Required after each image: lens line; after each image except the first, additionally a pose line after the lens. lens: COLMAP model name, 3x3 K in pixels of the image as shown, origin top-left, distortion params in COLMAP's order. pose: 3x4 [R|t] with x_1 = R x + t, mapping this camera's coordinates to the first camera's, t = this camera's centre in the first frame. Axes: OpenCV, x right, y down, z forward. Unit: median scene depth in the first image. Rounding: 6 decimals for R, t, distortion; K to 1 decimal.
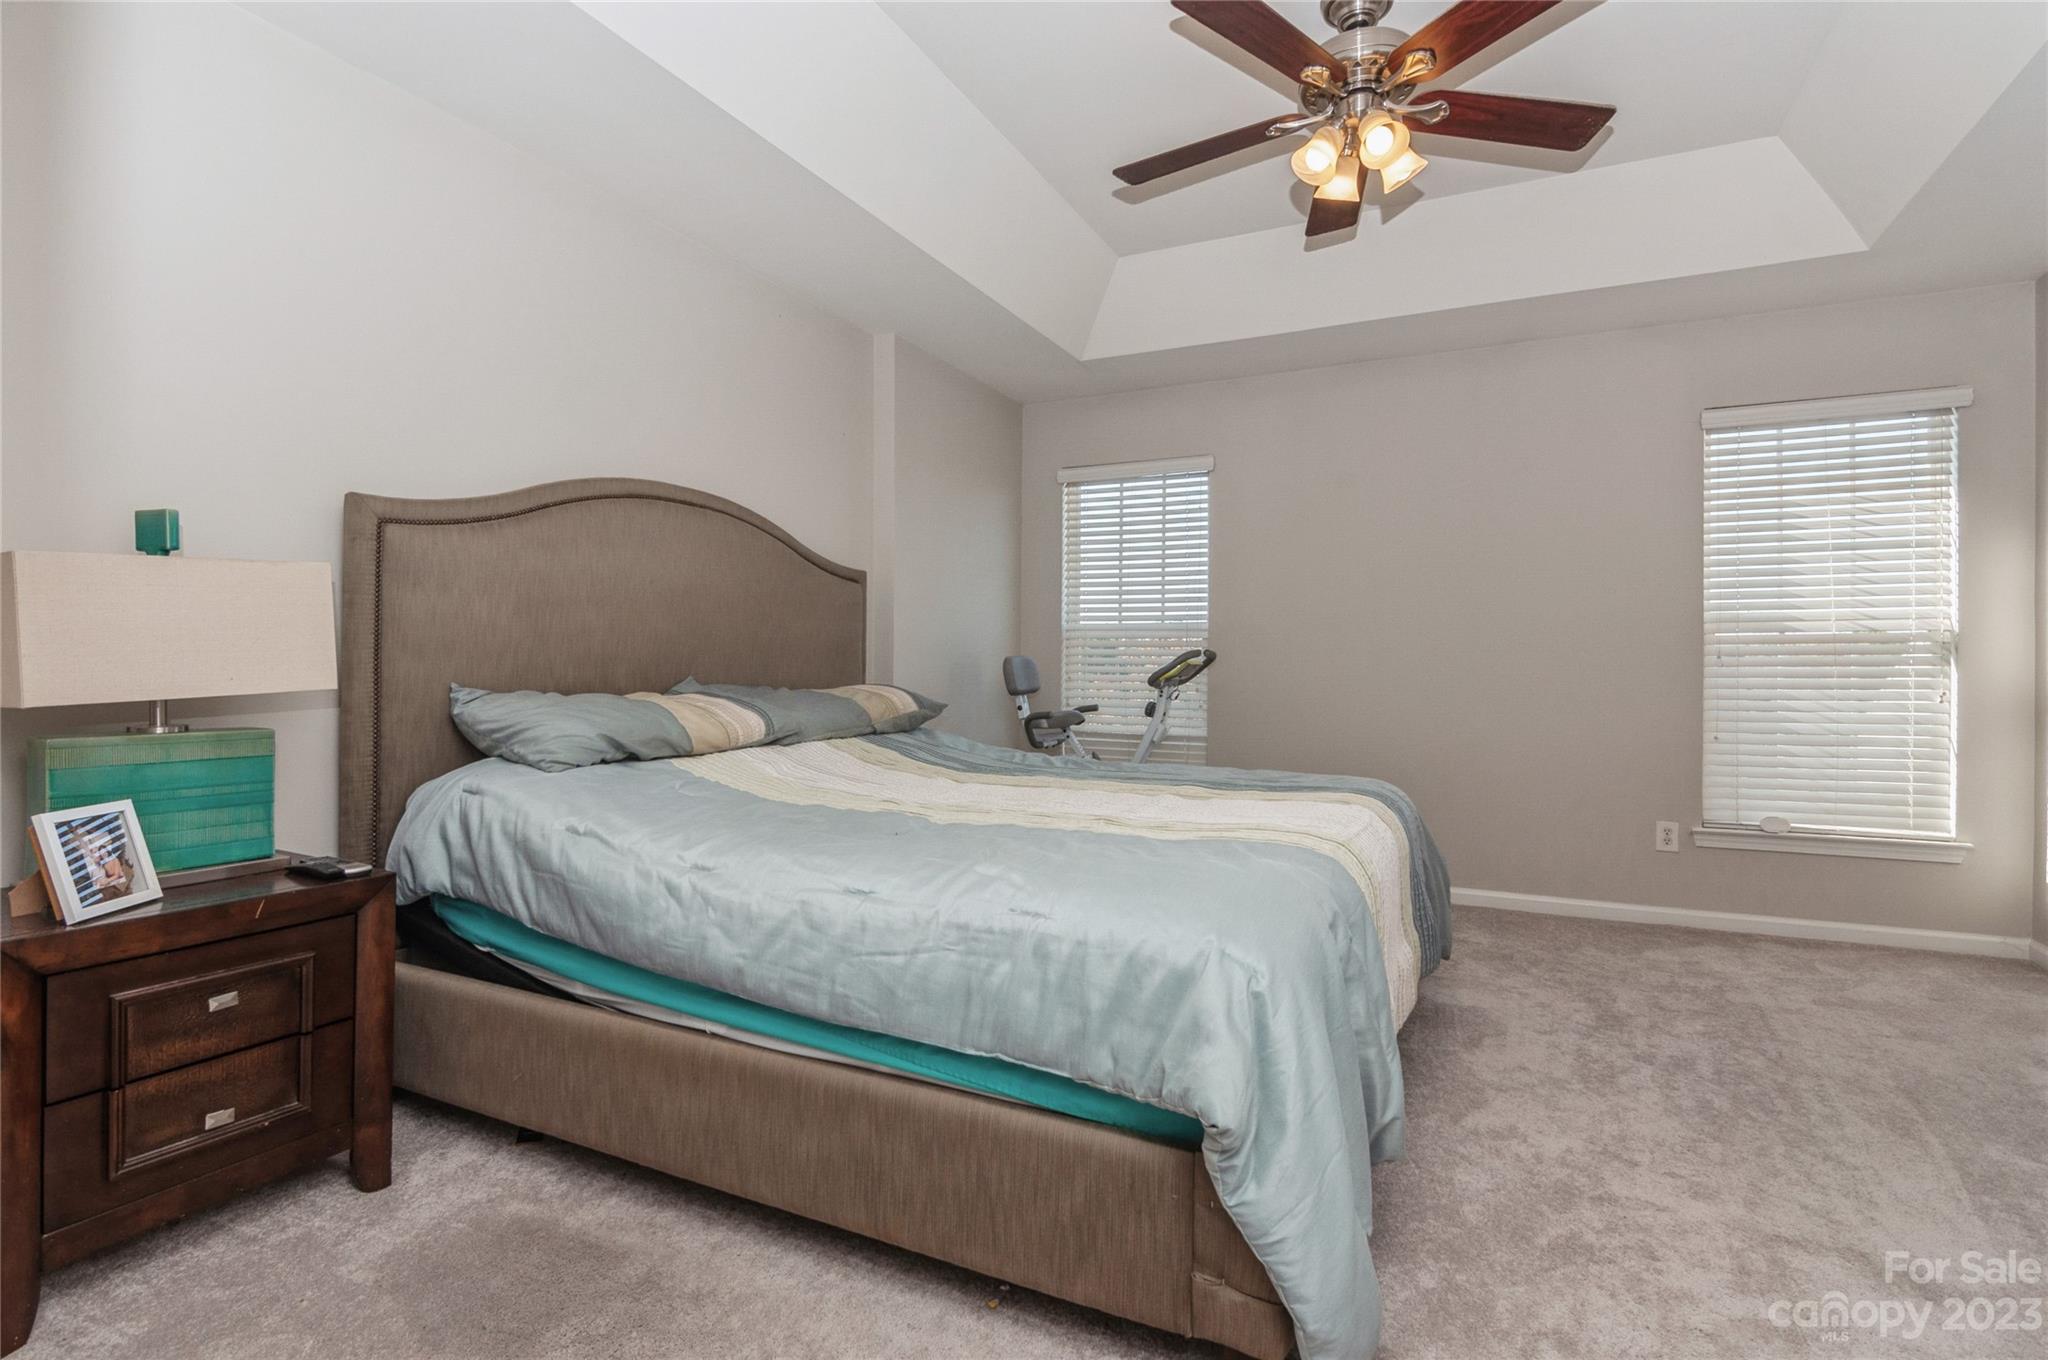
lens RADIAL K [[989.6, 0, 1011.8], [0, 989.6, 676.7], [0, 0, 1]] dist [-0.012201, -0.000972]
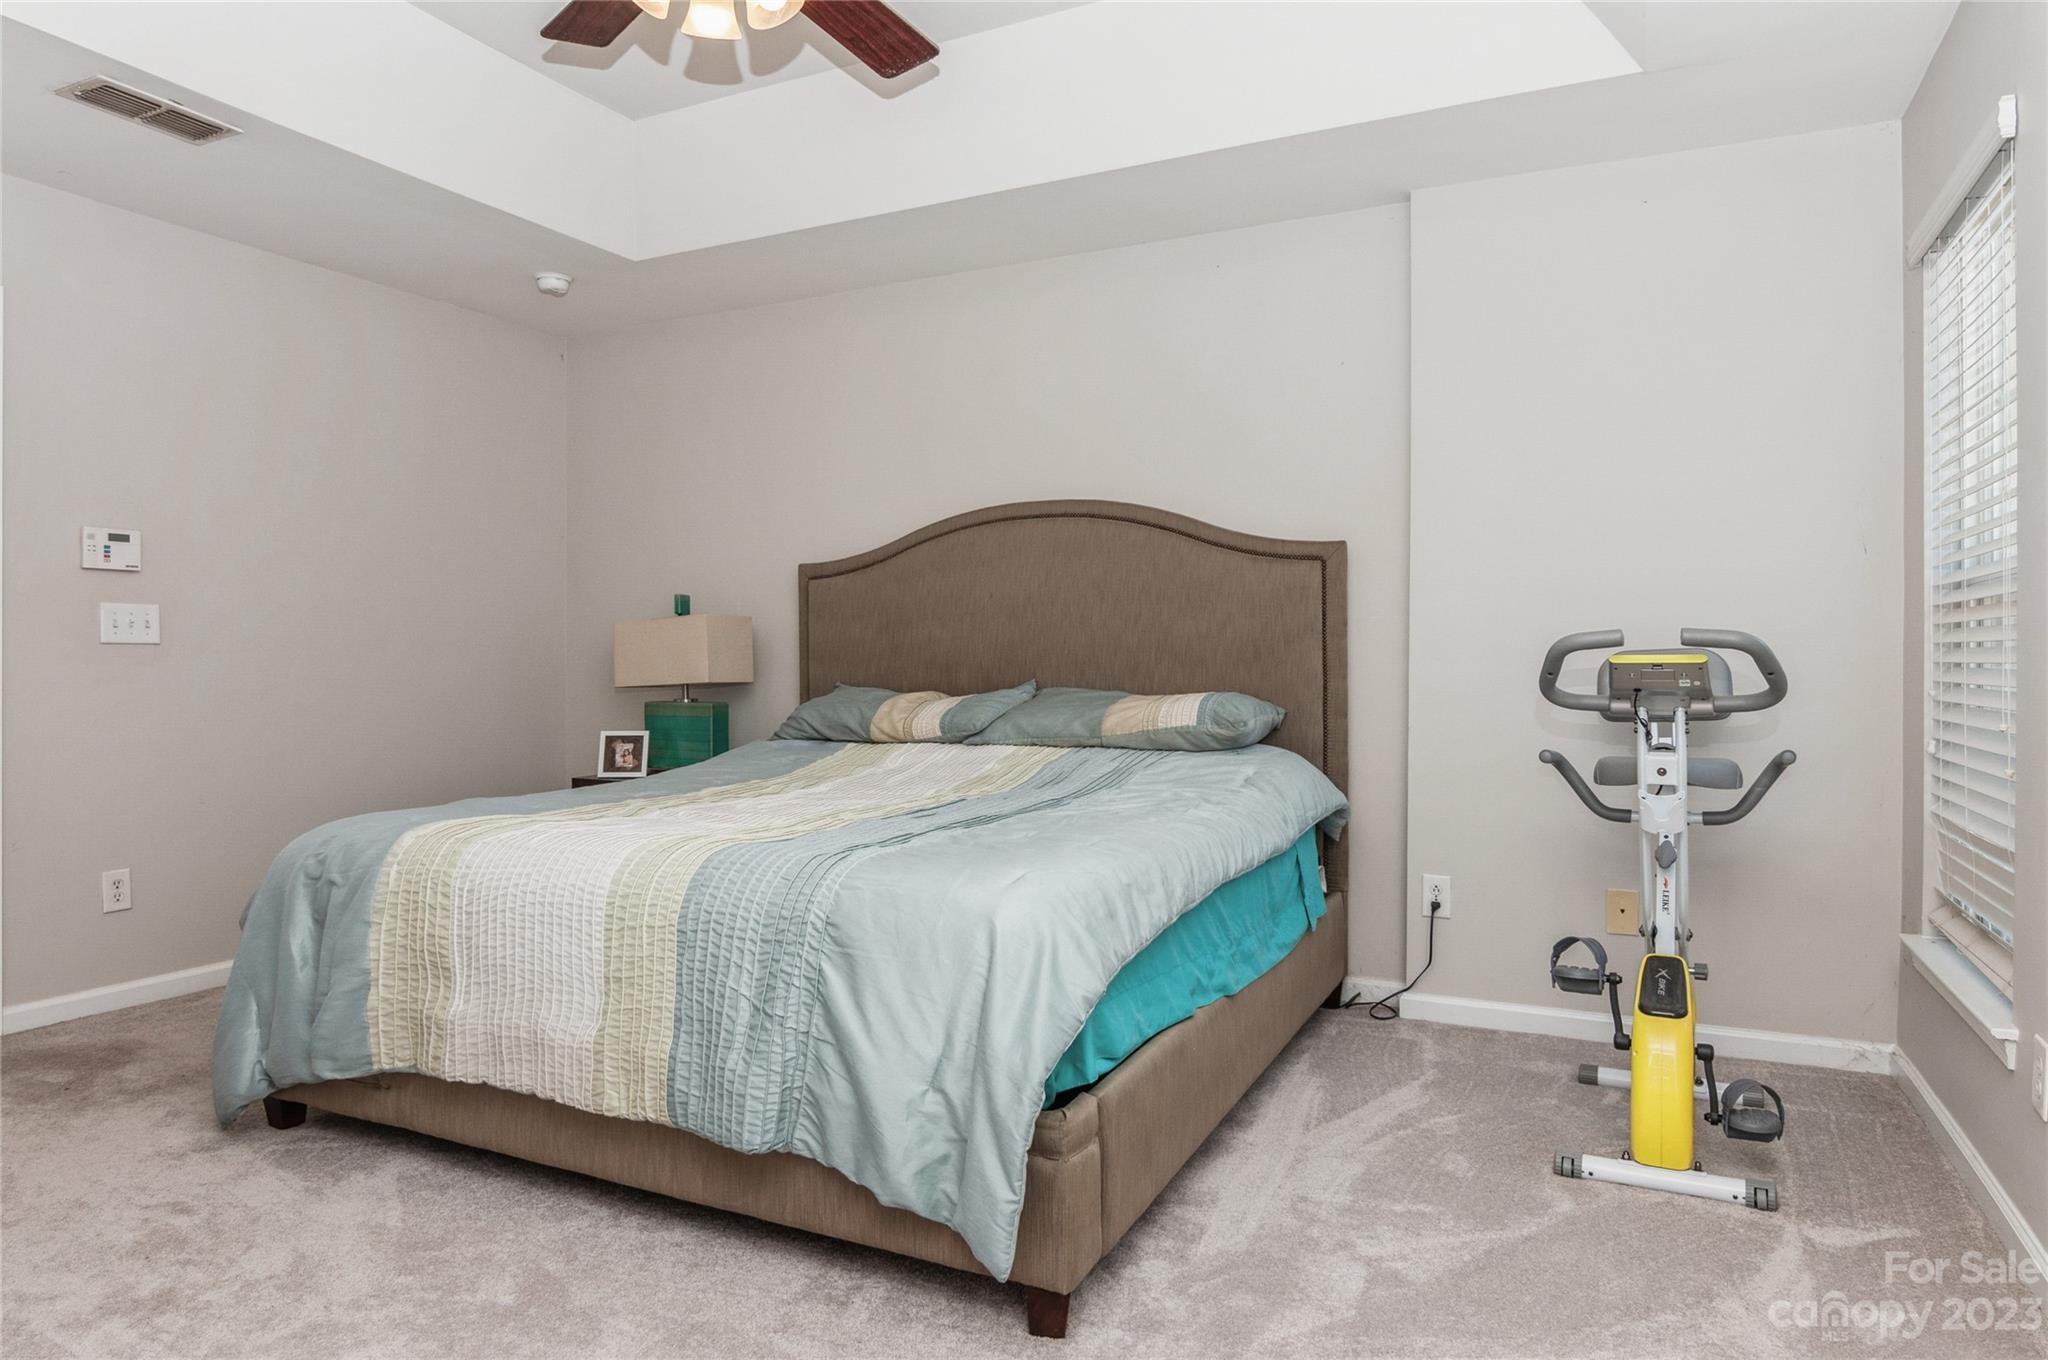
lens RADIAL K [[1253.7, 0, 1024.0], [0, 1253.7, 680.0], [0, 0, 1]] dist [-0.006513, -0.009467]
pose [[0.011180, 0.005684, -0.999921, 1.196785], [-0.008159, 0.999951, 0.005593, -0.006318], [0.999904, 0.008095, 0.011226, 1.139194]]
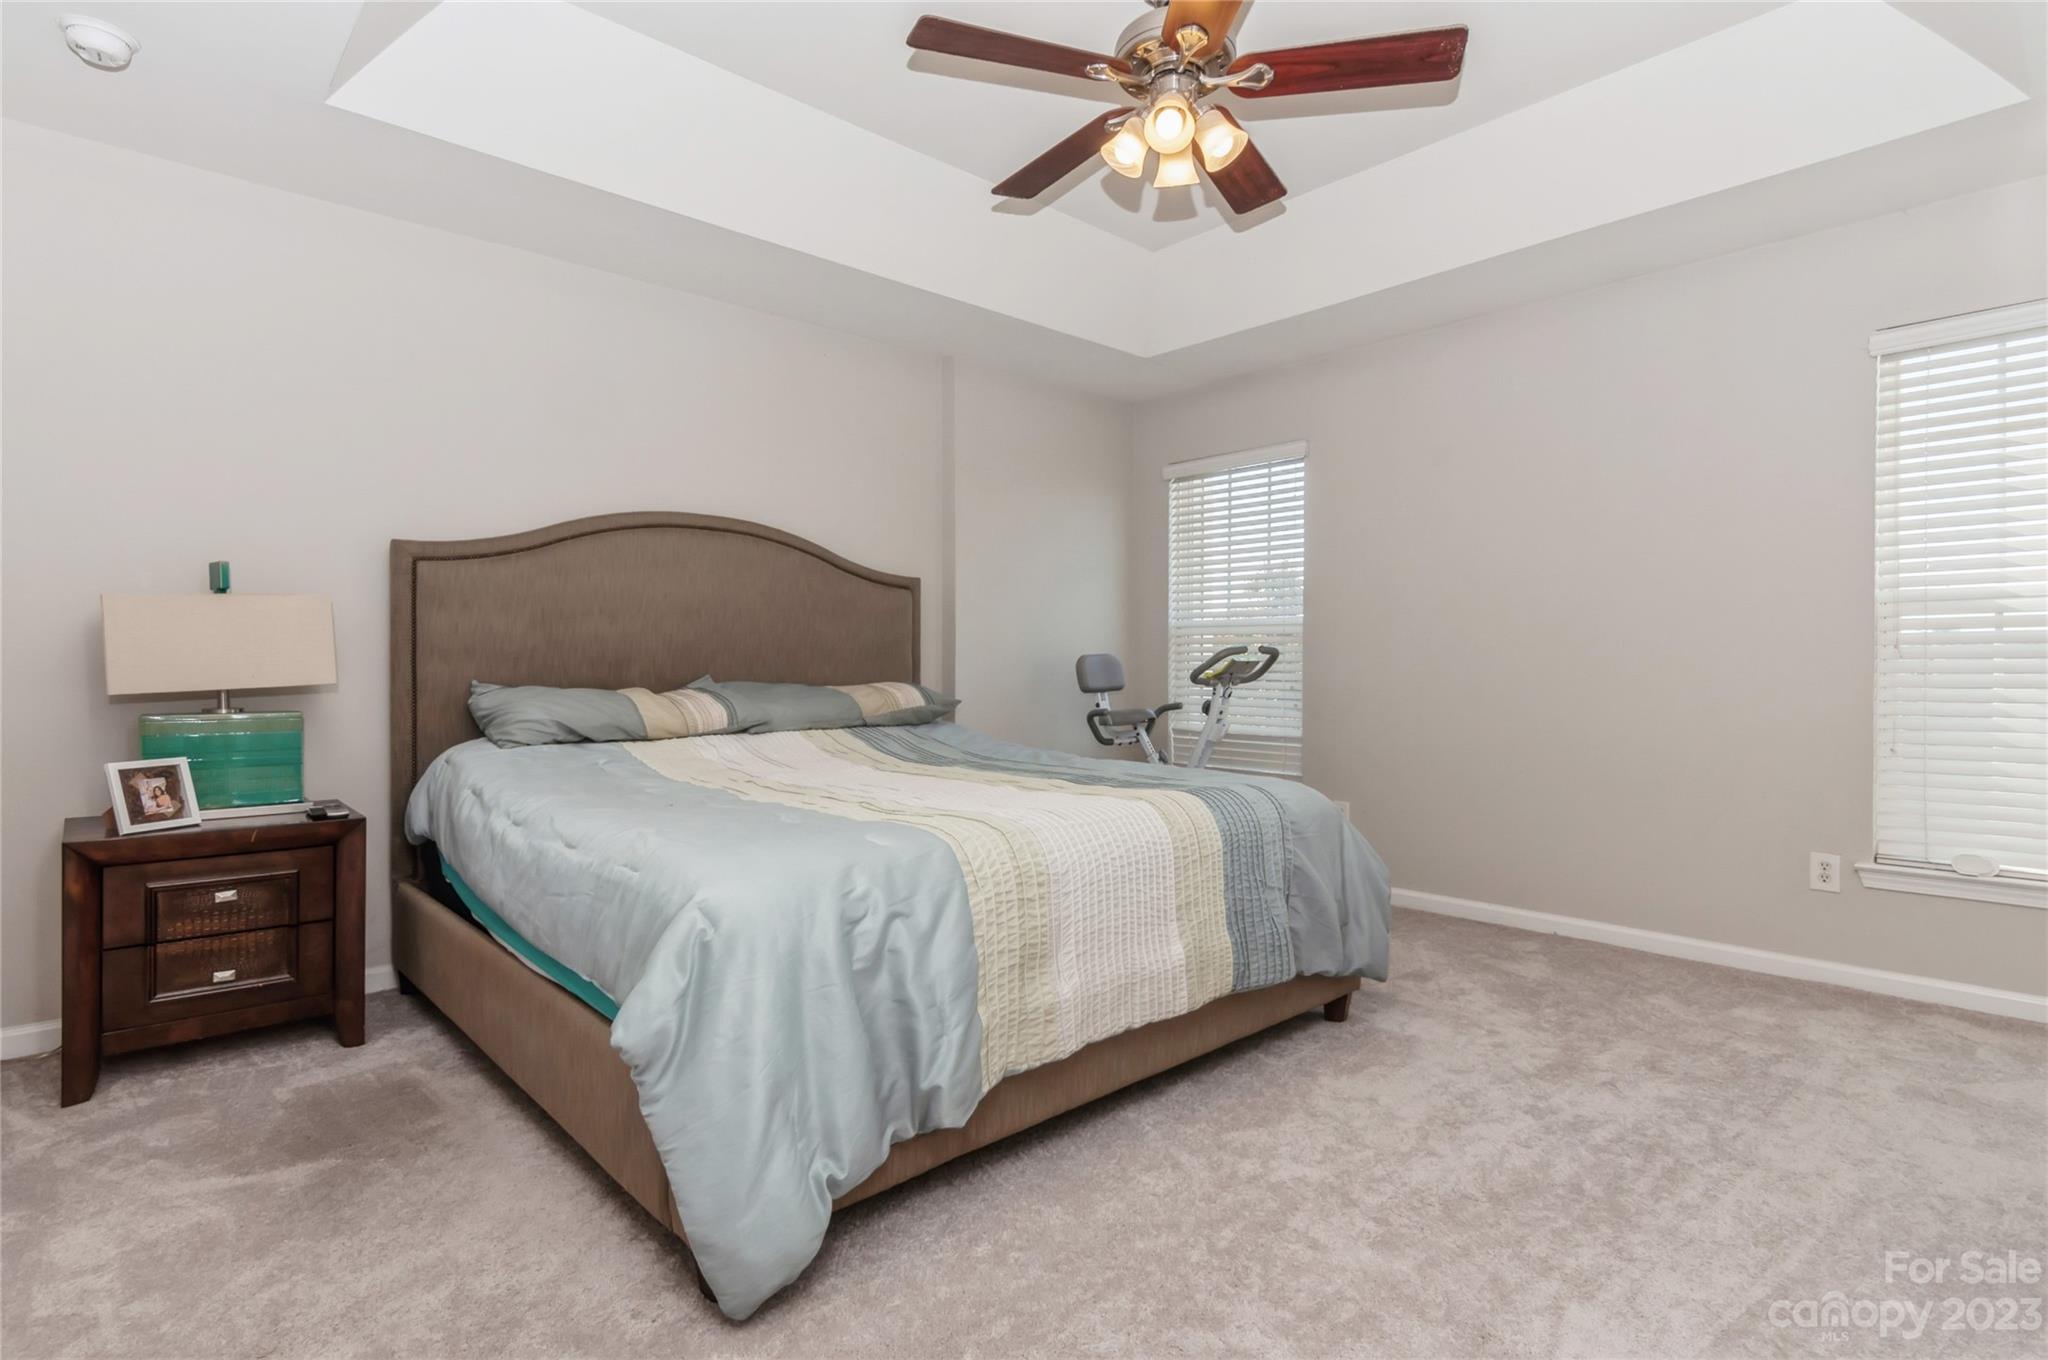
lens RADIAL K [[1002.5, 0, 1024.0], [0, 1002.5, 680.0], [0, 0, 1]] dist [-0.001909, -0.000206]
pose [[0.935210, -0.000743, -0.354092, 0.530068], [0.002202, 0.999991, 0.003719, 0.002910], [0.354086, -0.004258, 0.935203, 0.014610]]
